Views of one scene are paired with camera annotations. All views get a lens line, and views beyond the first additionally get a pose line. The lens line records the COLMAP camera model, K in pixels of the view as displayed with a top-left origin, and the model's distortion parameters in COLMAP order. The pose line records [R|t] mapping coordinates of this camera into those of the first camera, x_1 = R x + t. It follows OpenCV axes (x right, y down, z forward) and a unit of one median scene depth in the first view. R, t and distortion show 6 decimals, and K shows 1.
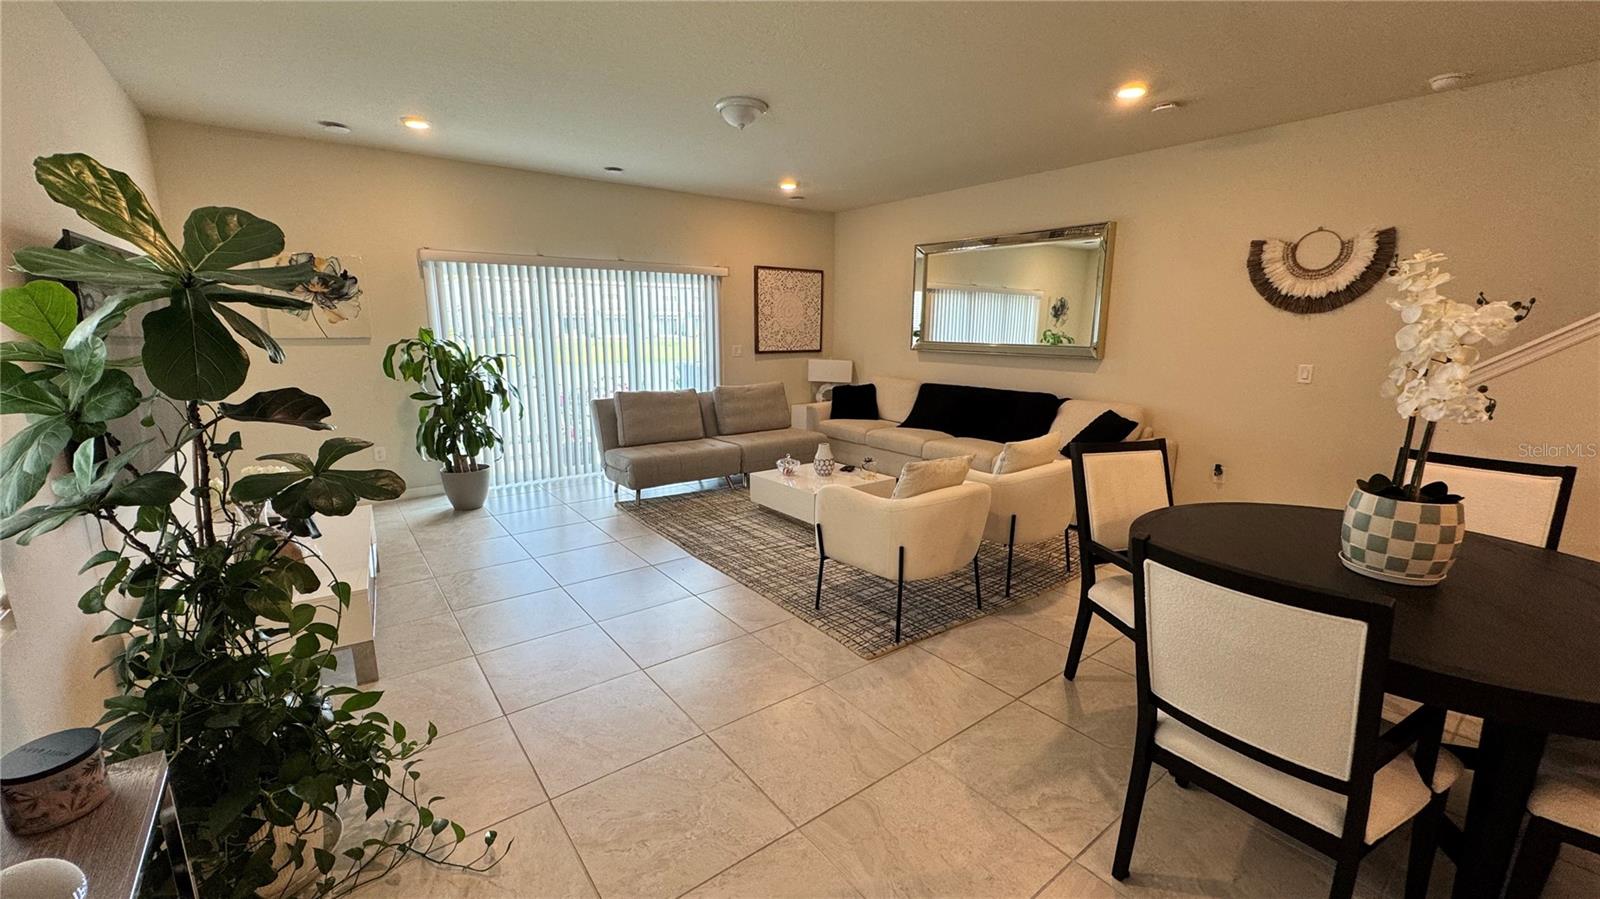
lens RADIAL K [[635.6, 0, 800.2], [0, 635.6, 445.2], [0, 0, 1]] dist [-0.001217, -0.000397]
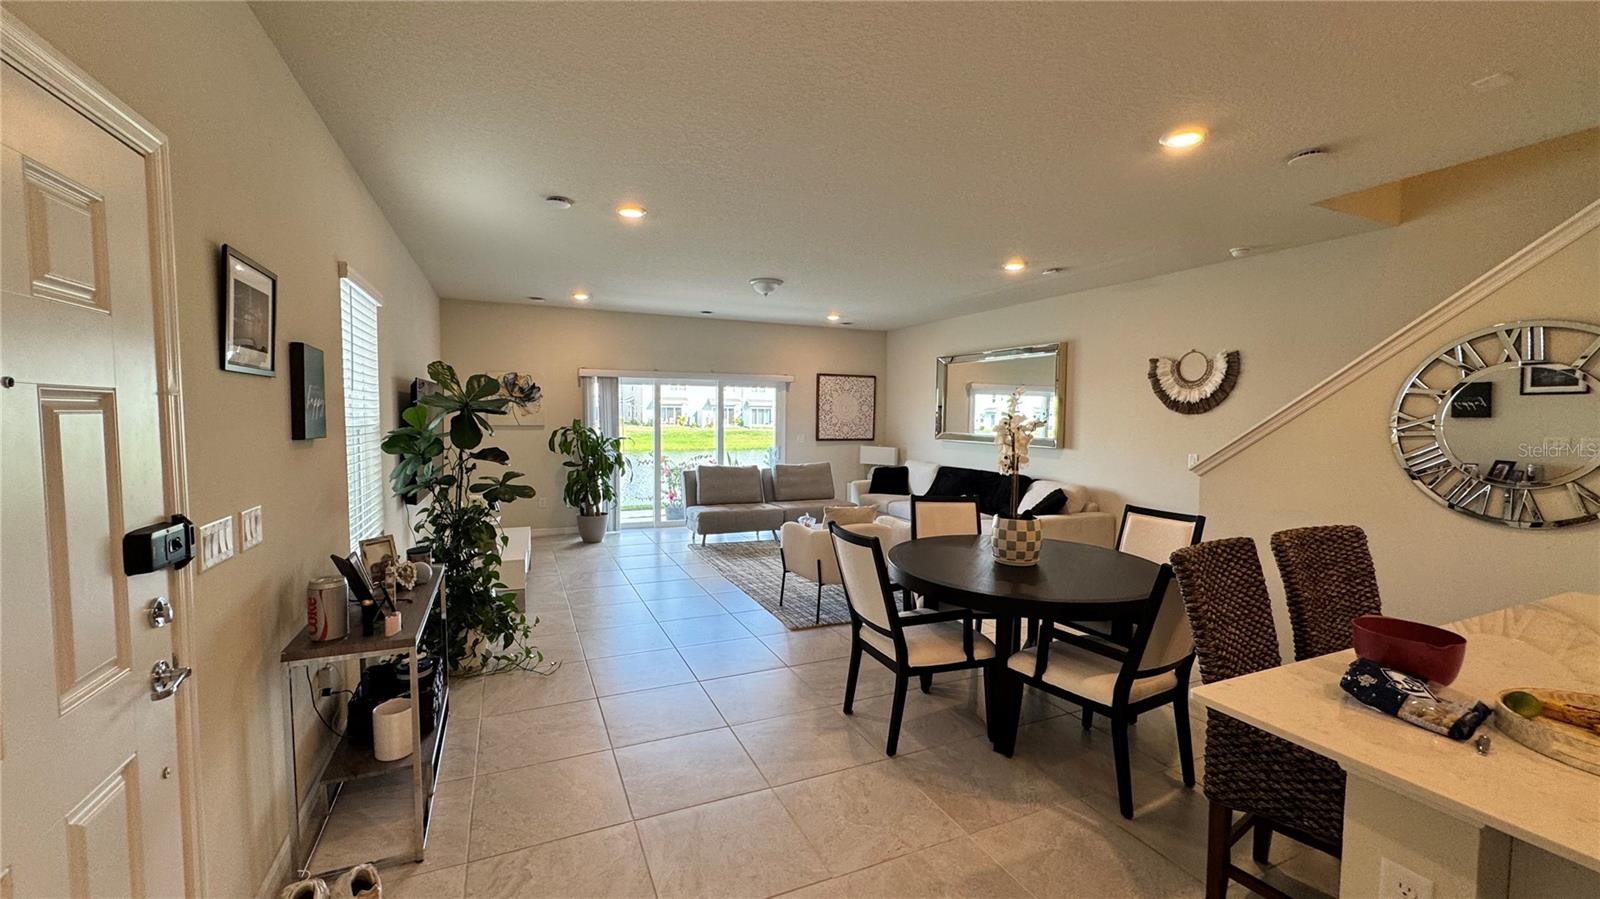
lens RADIAL K [[635.6, 0, 801.6], [0, 635.6, 443.3], [0, 0, 1]] dist [-0.001217, -0.000397]
pose [[0.974302, 0.016101, -0.224671, 0.292907], [-0.048018, 0.989361, -0.137332, 0.057543], [0.220069, 0.144591, 0.964709, -0.360256]]
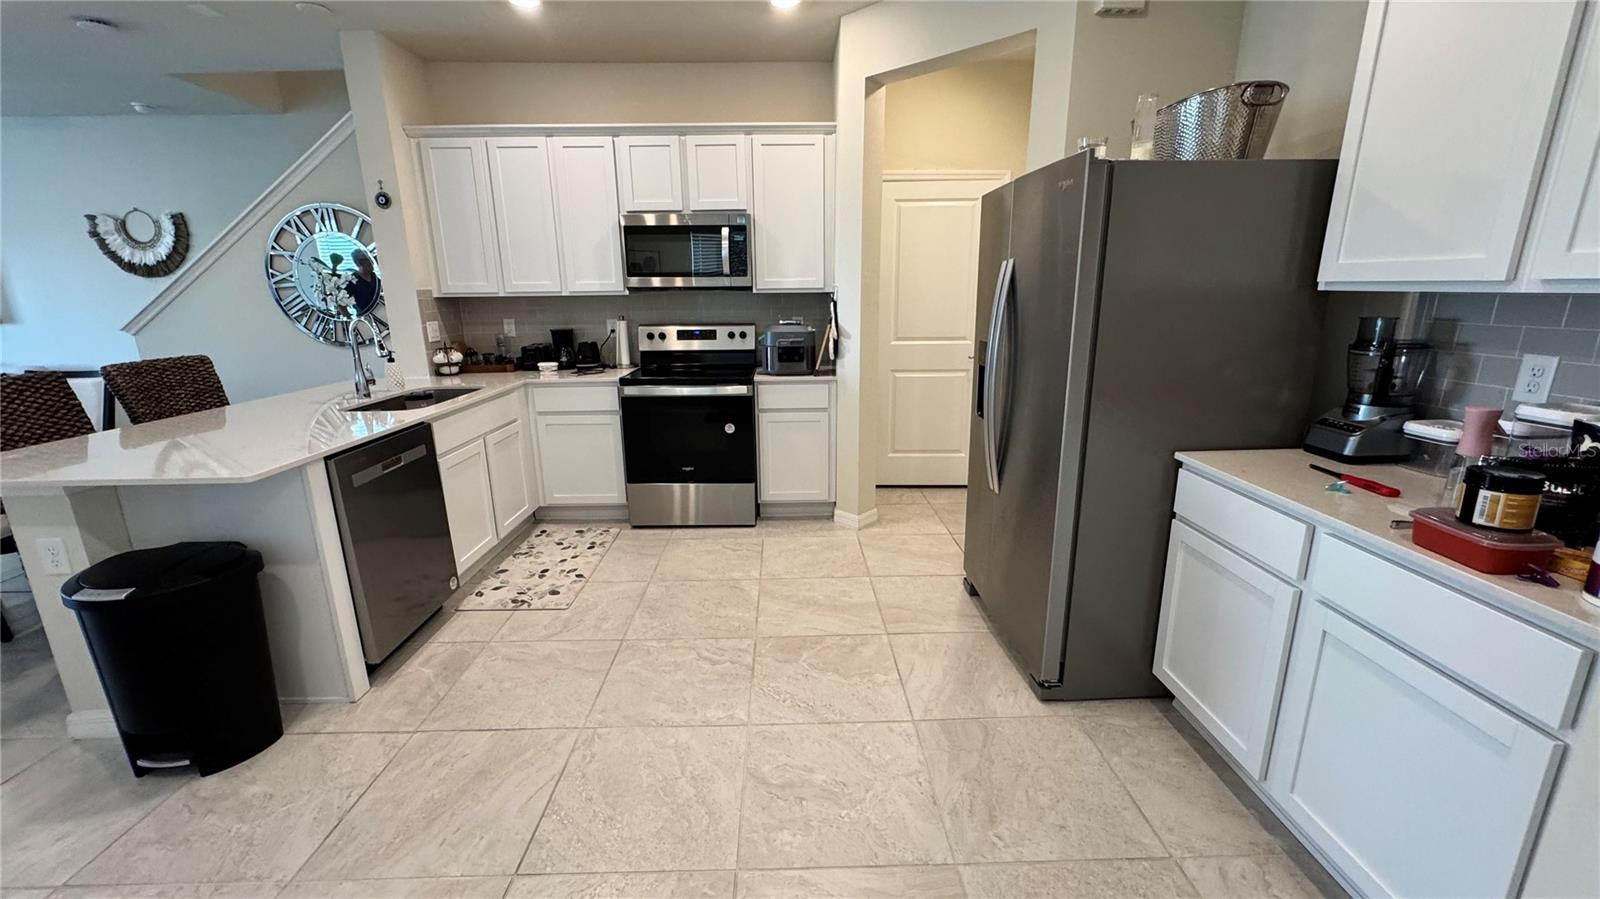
lens RADIAL K [[635.6, 0, 799.3], [0, 635.6, 450.8], [0, 0, 1]] dist [-0.001217, -0.000397]
pose [[0.591287, -0.208651, 0.779003, 0.458243], [0.164379, 0.976854, 0.136876, 0.150086], [-0.789531, 0.047119, 0.611899, -0.688655]]
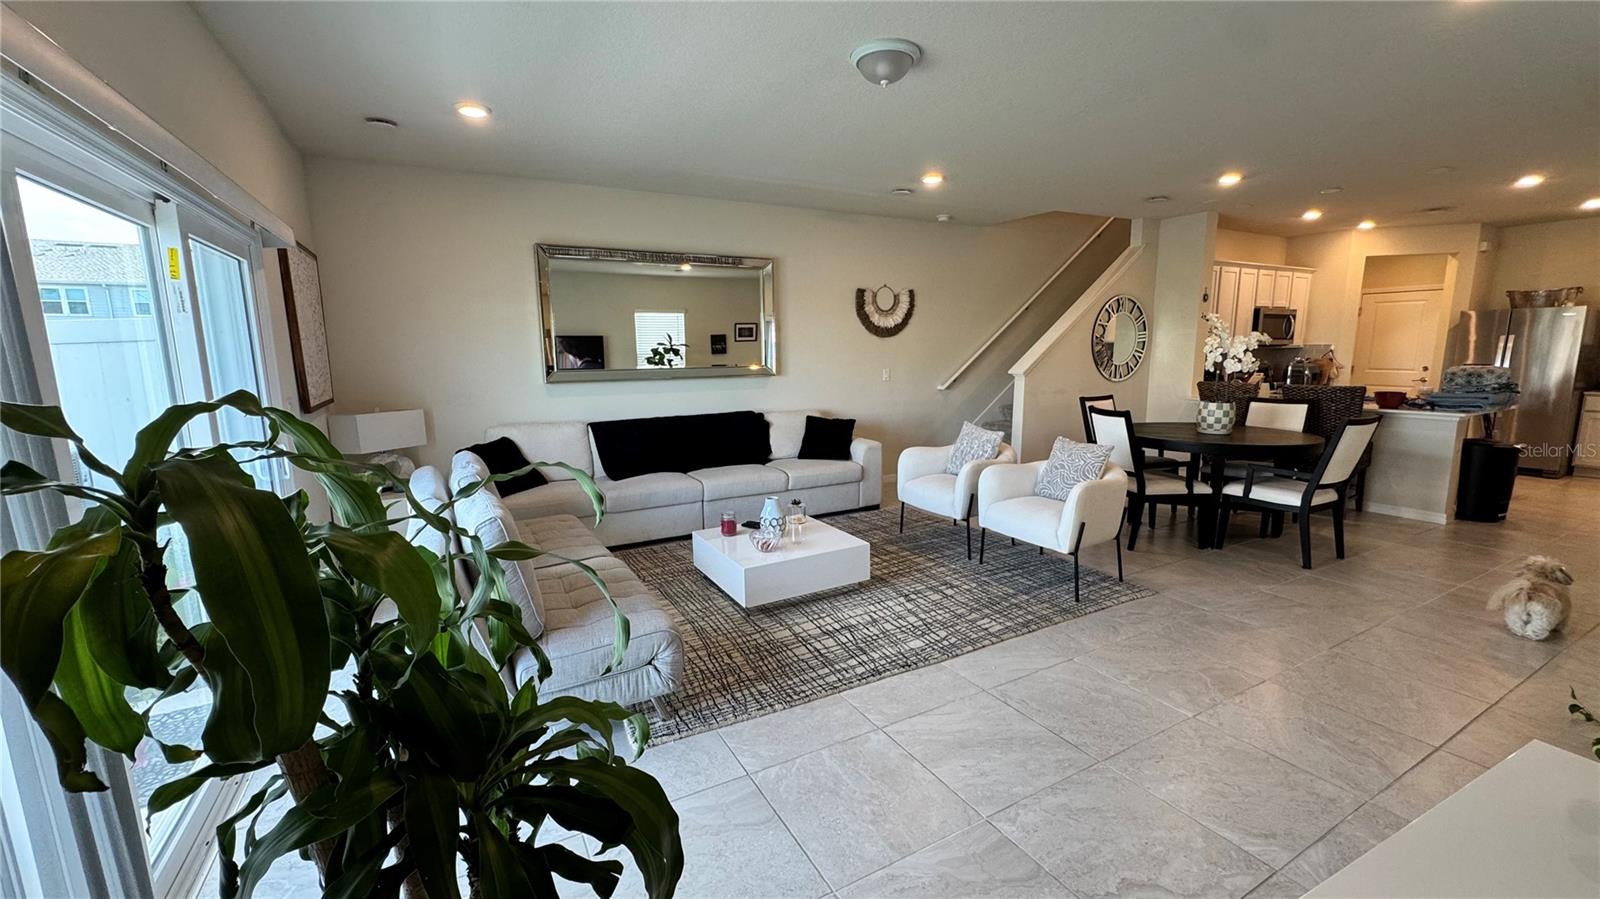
lens RADIAL K [[635.6, 0, 802.2], [0, 635.6, 448.2], [0, 0, 1]] dist [-0.001217, -0.000397]
pose [[0.152392, -0.161735, 0.974997, -0.763066], [0.198686, 0.971392, 0.130082, -0.167748], [-0.968143, 0.173895, 0.180166, 0.868960]]
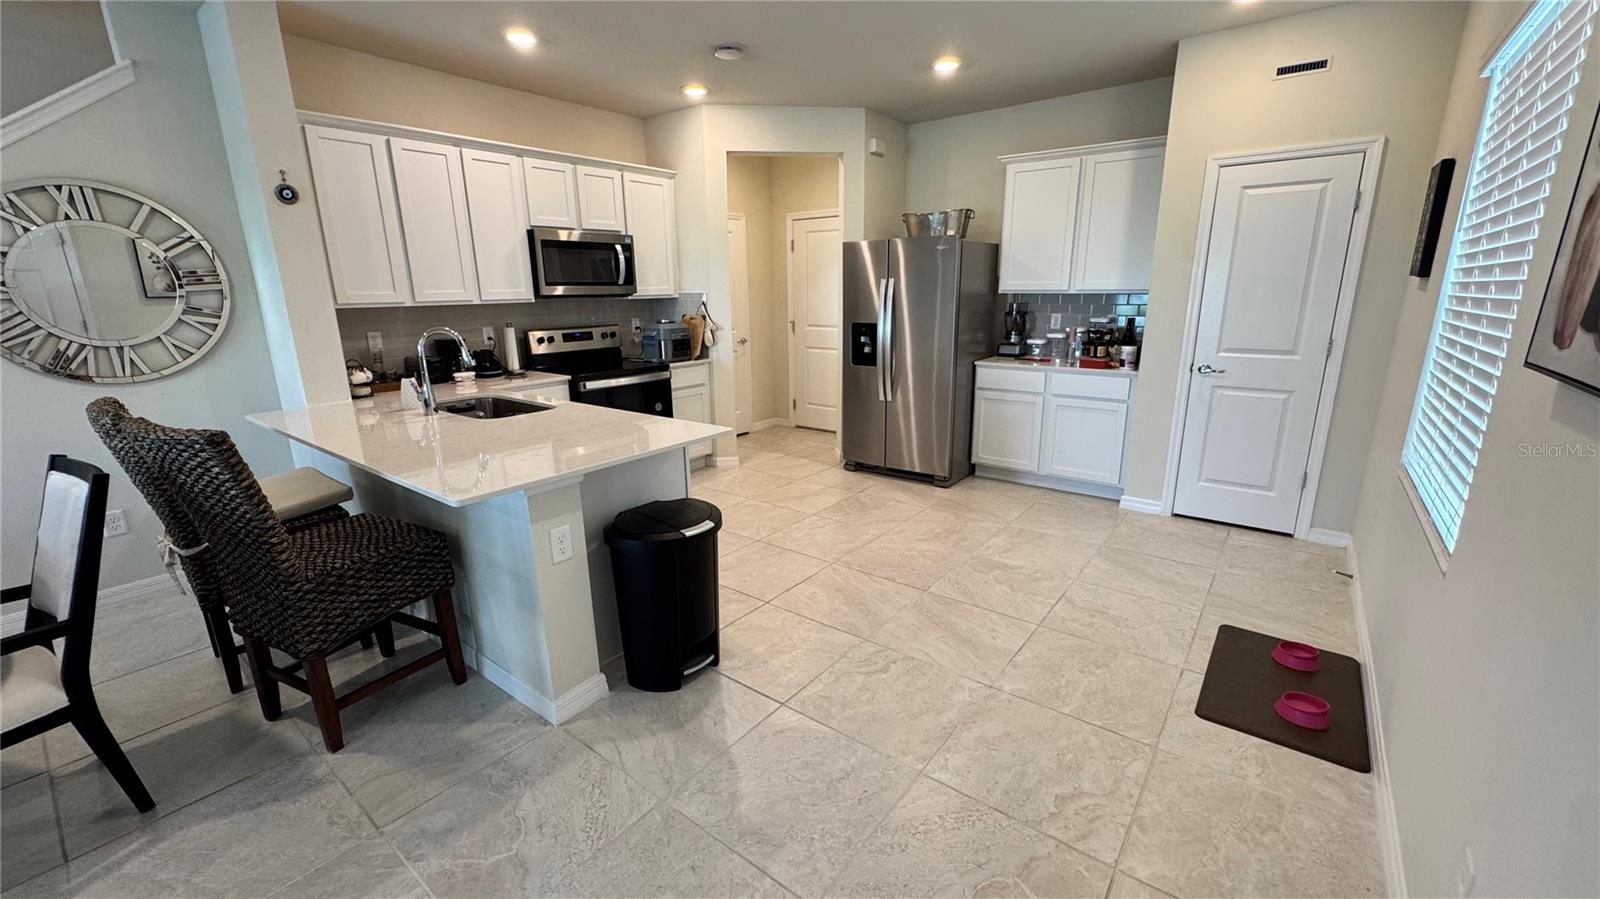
lens RADIAL K [[635.6, 0, 799.0], [0, 635.6, 451.9], [0, 0, 1]] dist [-0.001217, -0.000397]
pose [[-0.248704, -0.245111, 0.937052, 0.017571], [0.195703, 0.934780, 0.296458, 0.028386], [-0.948603, 0.257114, -0.184515, -0.128266]]
